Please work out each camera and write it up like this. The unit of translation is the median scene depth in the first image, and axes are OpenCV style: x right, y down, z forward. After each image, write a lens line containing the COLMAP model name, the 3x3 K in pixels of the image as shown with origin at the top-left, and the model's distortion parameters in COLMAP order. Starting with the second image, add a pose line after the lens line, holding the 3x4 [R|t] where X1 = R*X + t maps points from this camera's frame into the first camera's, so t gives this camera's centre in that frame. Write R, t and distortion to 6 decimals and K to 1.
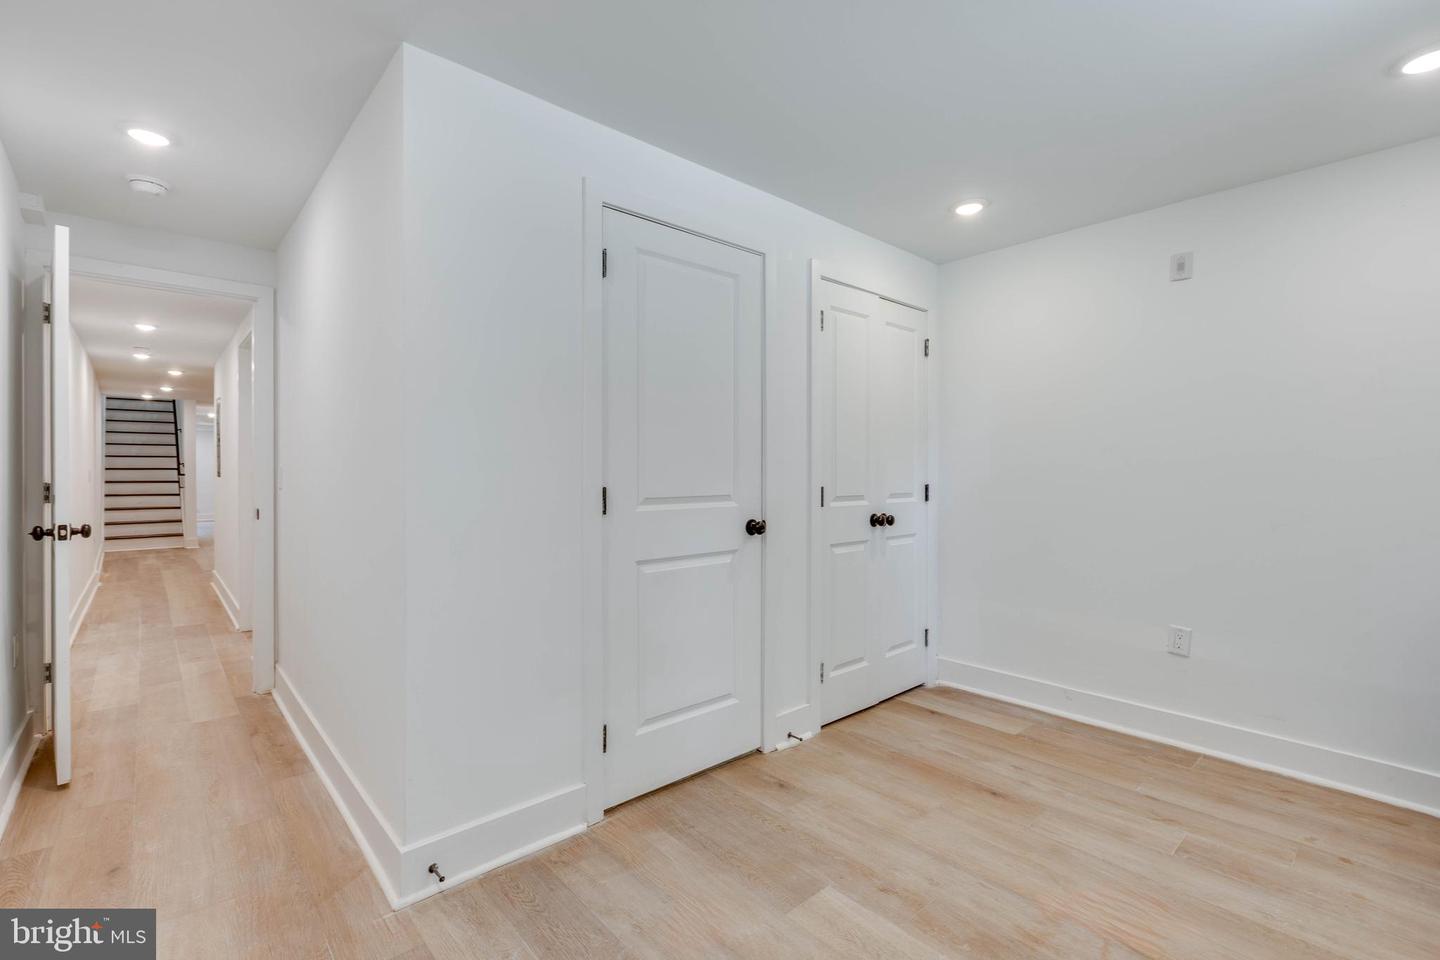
lens RADIAL K [[645.4, 0, 717.3], [0, 645.4, 473.6], [0, 0, 1]] dist [0.004887, -0.001453]
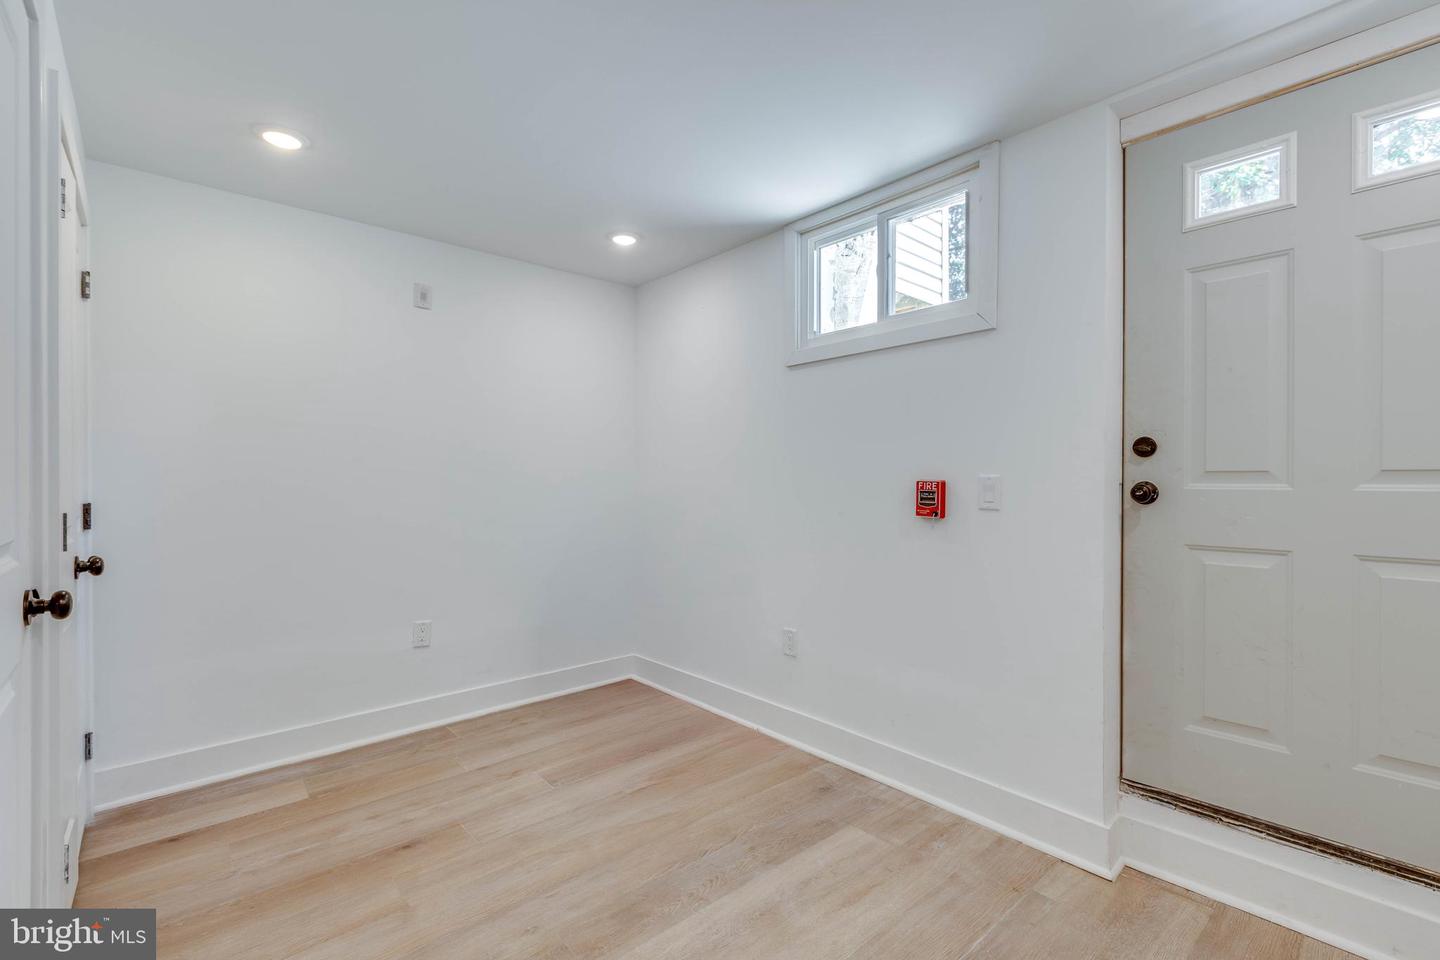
lens RADIAL K [[645.4, 0, 722.8], [0, 645.4, 478.6], [0, 0, 1]] dist [0.004887, -0.001453]
pose [[-0.003885, -0.002445, 0.999989, -0.396648], [0.004082, 0.999989, 0.002461, -0.008007], [-0.999984, 0.004091, -0.003874, 0.493456]]
